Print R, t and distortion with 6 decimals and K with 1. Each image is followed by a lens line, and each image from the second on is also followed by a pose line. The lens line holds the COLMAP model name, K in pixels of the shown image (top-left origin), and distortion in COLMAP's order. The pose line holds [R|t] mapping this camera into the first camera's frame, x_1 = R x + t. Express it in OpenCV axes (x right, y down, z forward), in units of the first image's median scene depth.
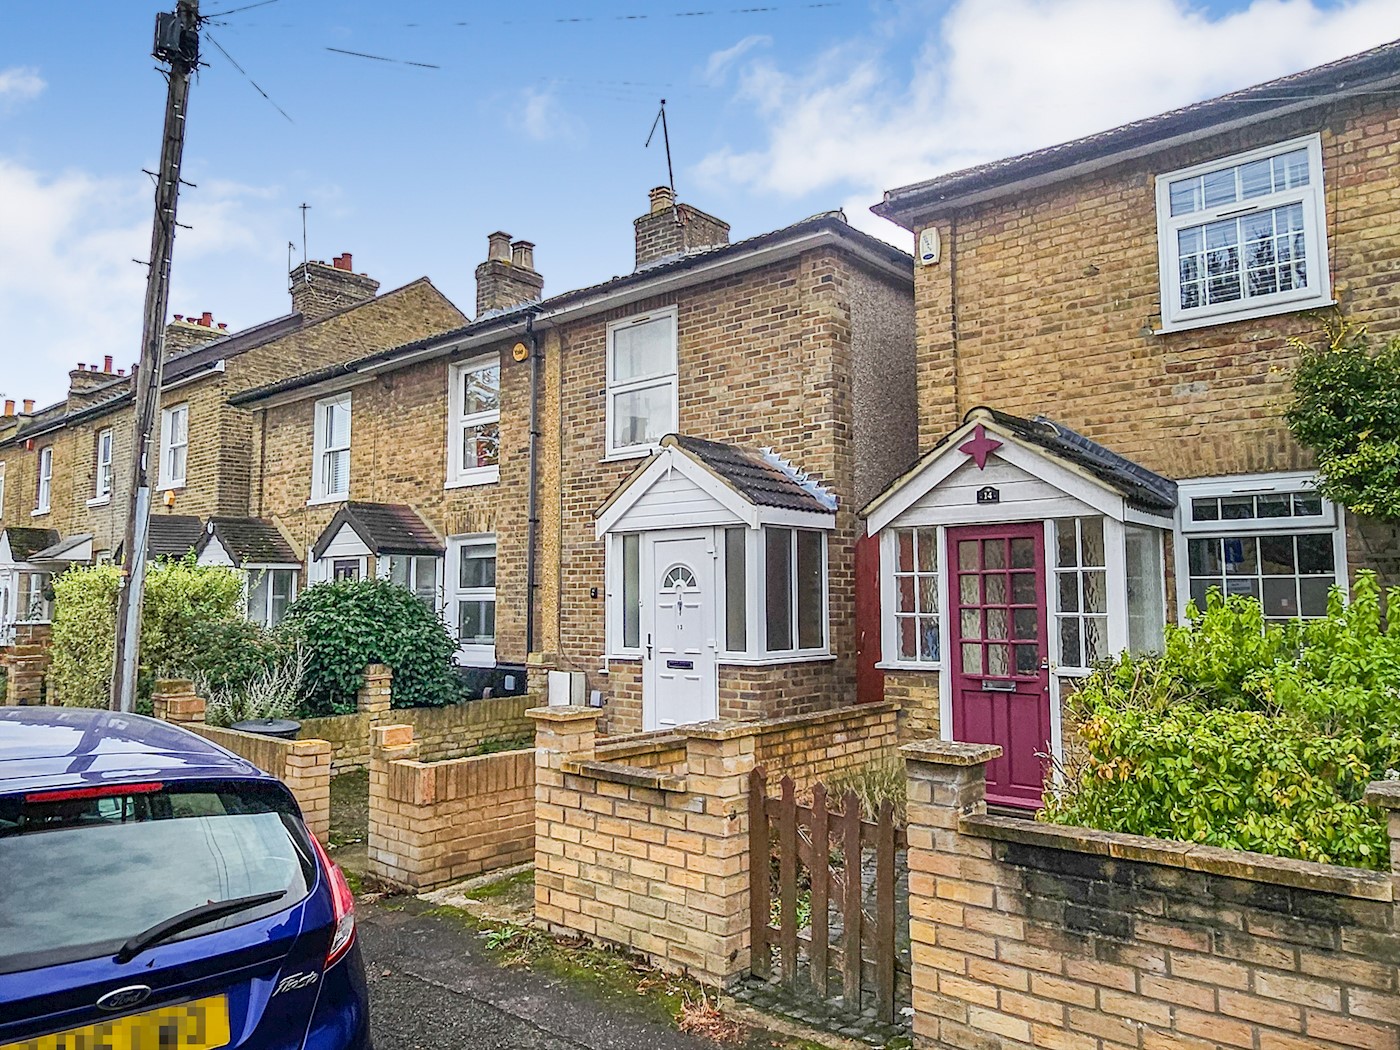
lens RADIAL K [[1012.9, 0, 695.6], [0, 1012.9, 501.5], [0, 0, 1]] dist [-0.009412, 0.024058]
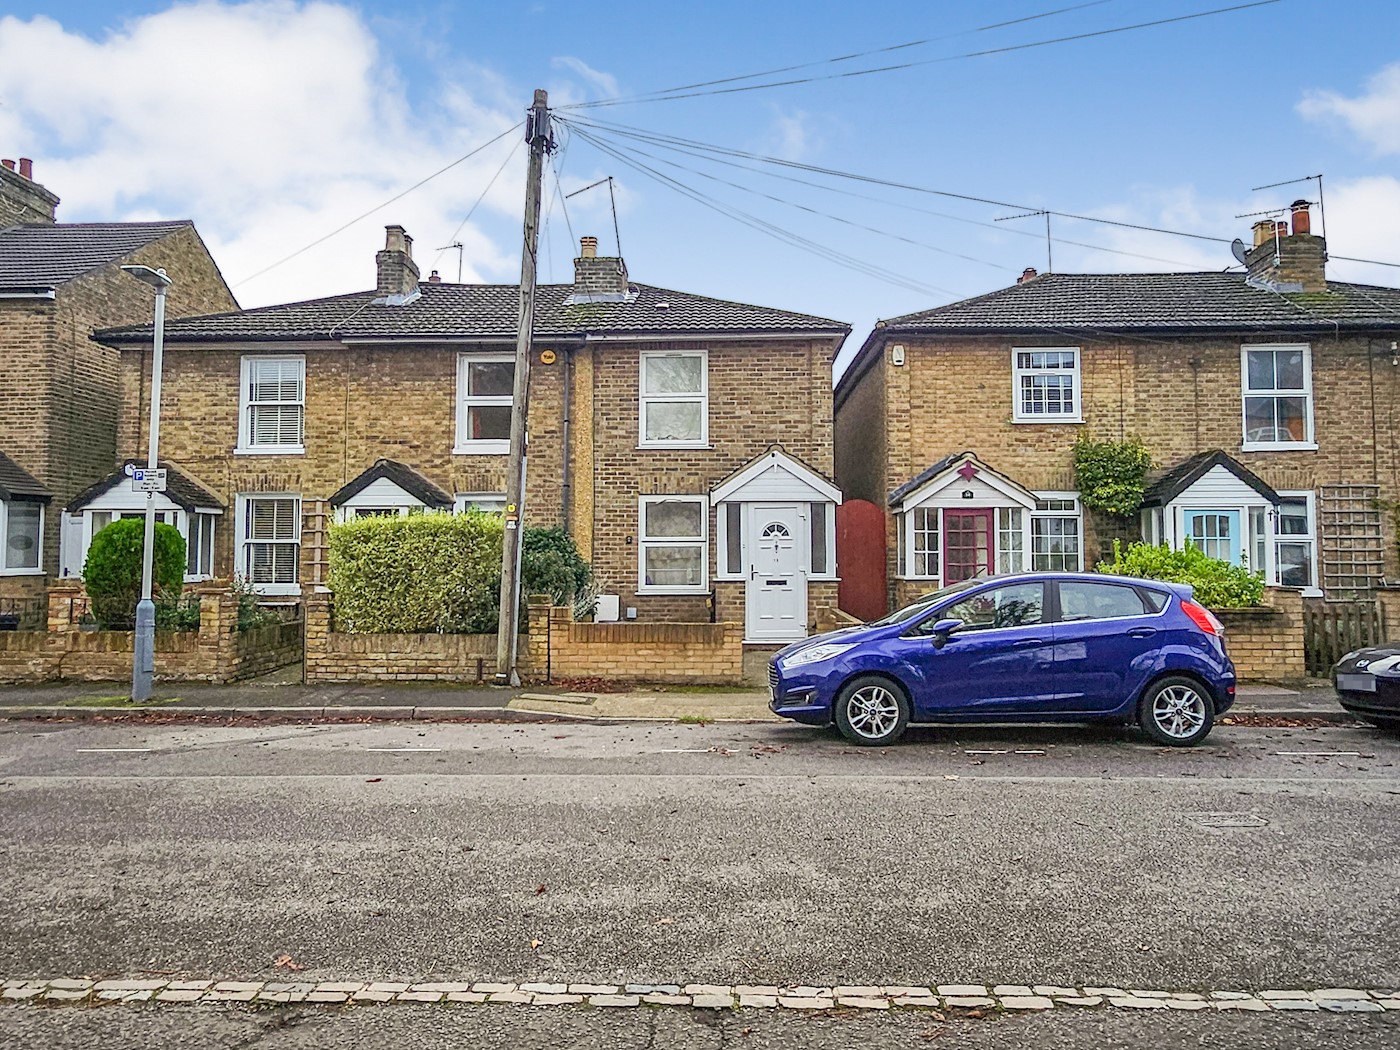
lens RADIAL K [[1012.9, 0, 695.6], [0, 1012.9, 501.5], [0, 0, 1]] dist [-0.009412, 0.024058]
pose [[0.774028, 0.039291, 0.631931, -1.174351], [-0.064528, 0.997771, 0.017001, 0.007190], [-0.629854, -0.053937, 0.774838, -0.208690]]
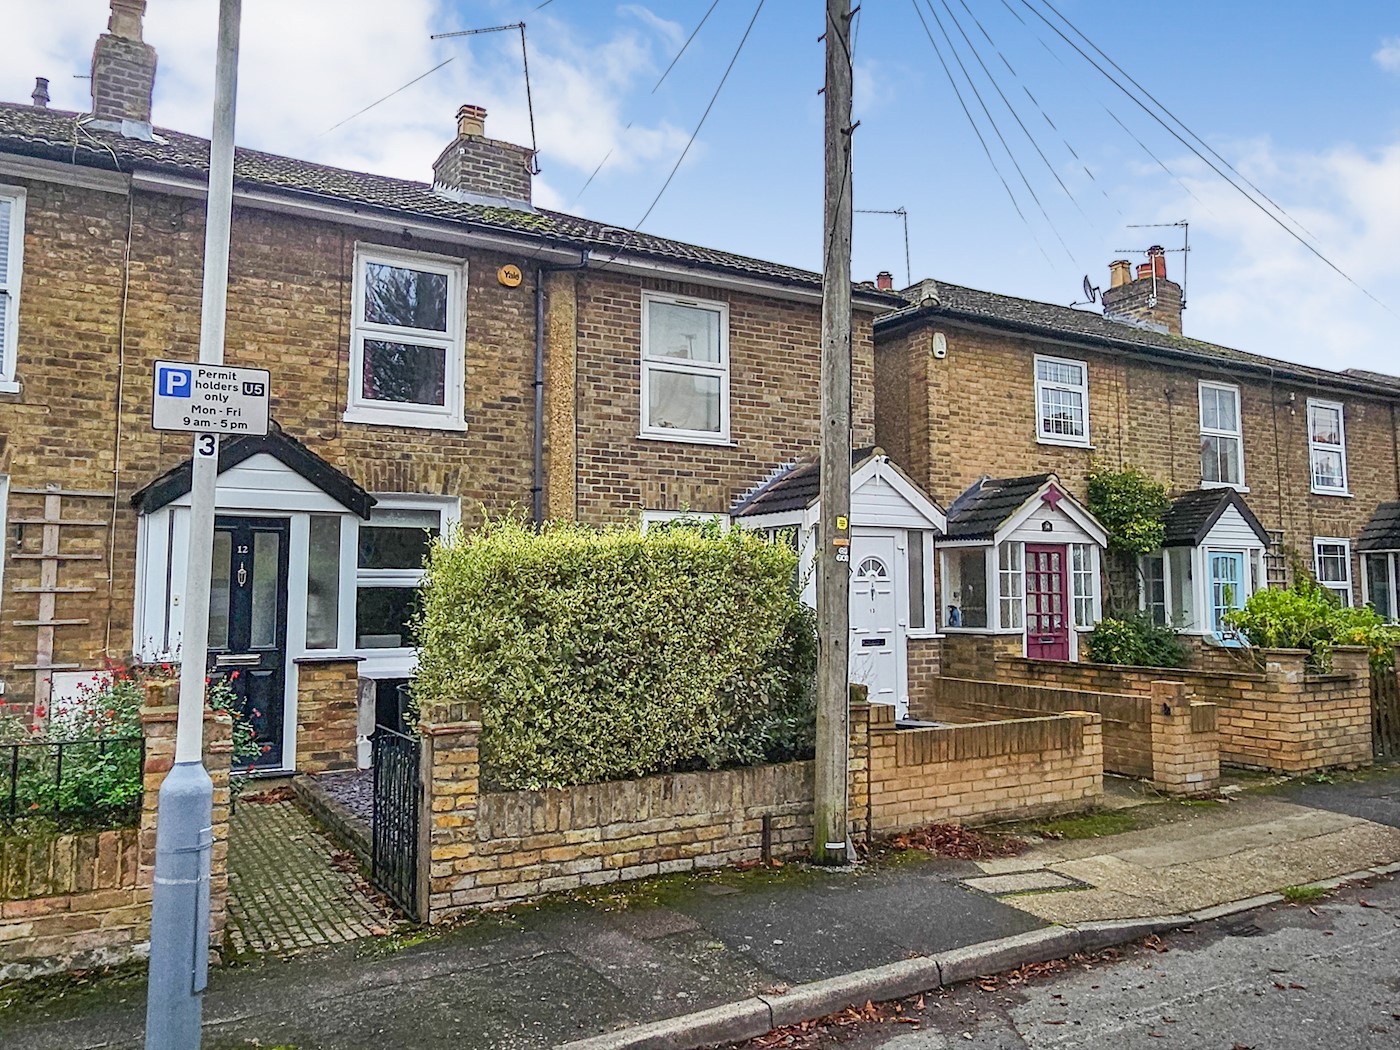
lens RADIAL K [[1065.7, 0, 697.2], [0, 1065.7, 499.0], [0, 0, 1]] dist [0.002663, 0.002004]
pose [[0.298309, 0.088479, 0.950360, -1.257664], [-0.092074, 0.993718, -0.063615, 0.092211], [-0.950018, -0.068526, 0.304581, 0.819942]]
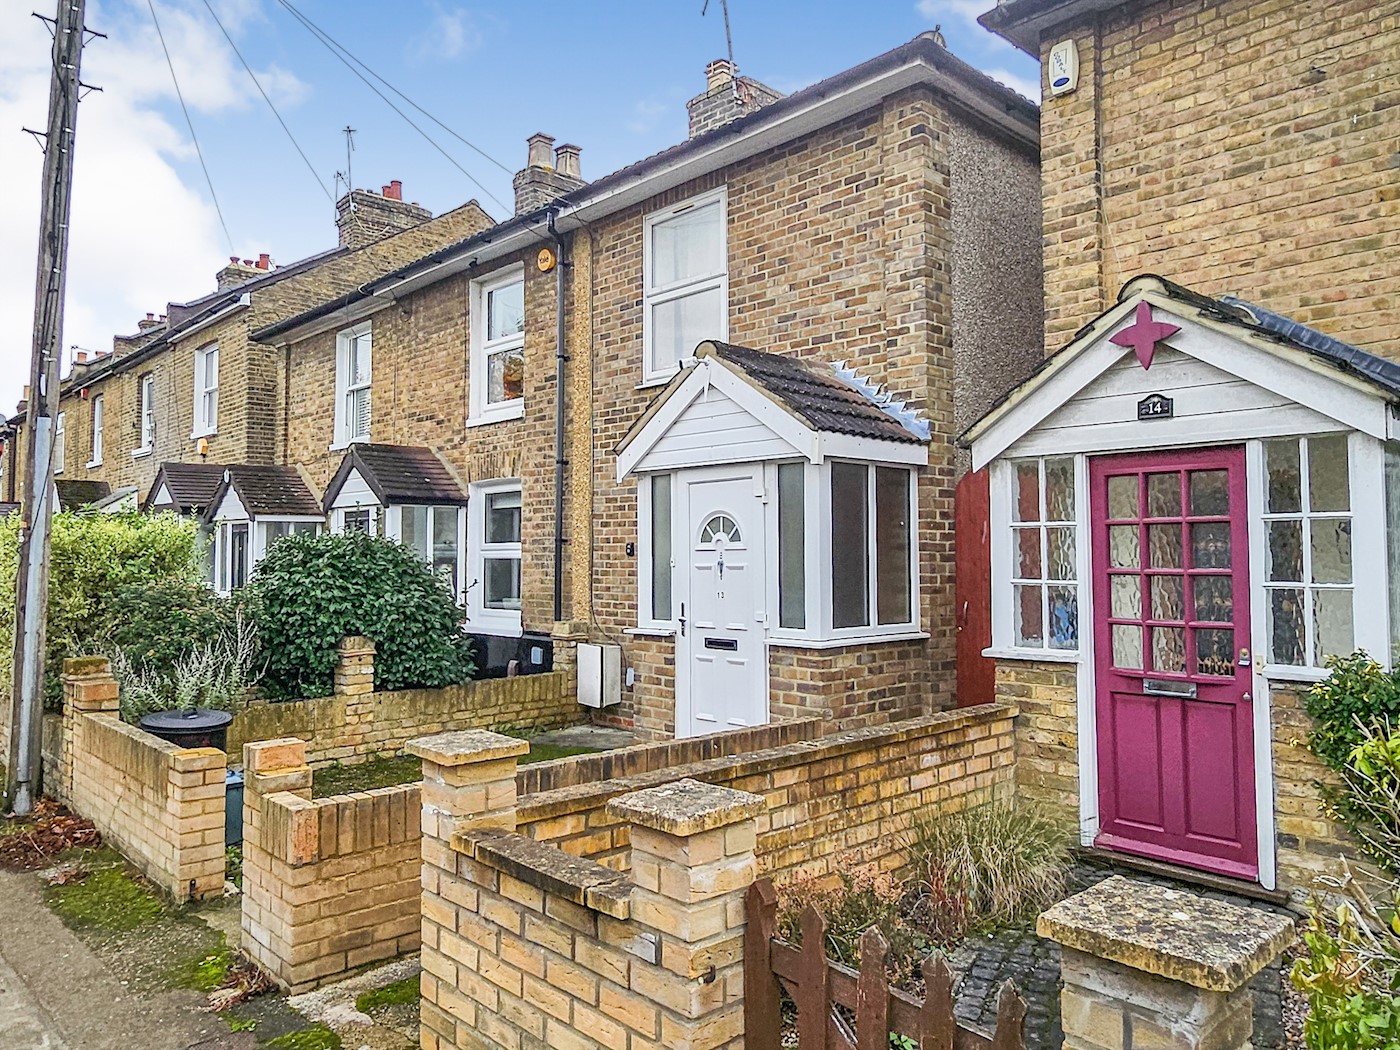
lens RADIAL K [[1022.5, 0, 693.3], [0, 1022.5, 500.9], [0, 0, 1]] dist [0.002679, 0.000654]
pose [[0.995194, -0.003308, -0.097871, 0.039550], [0.007621, 0.999015, 0.043722, 0.019331], [0.097630, -0.044258, 0.994238, 0.233166]]
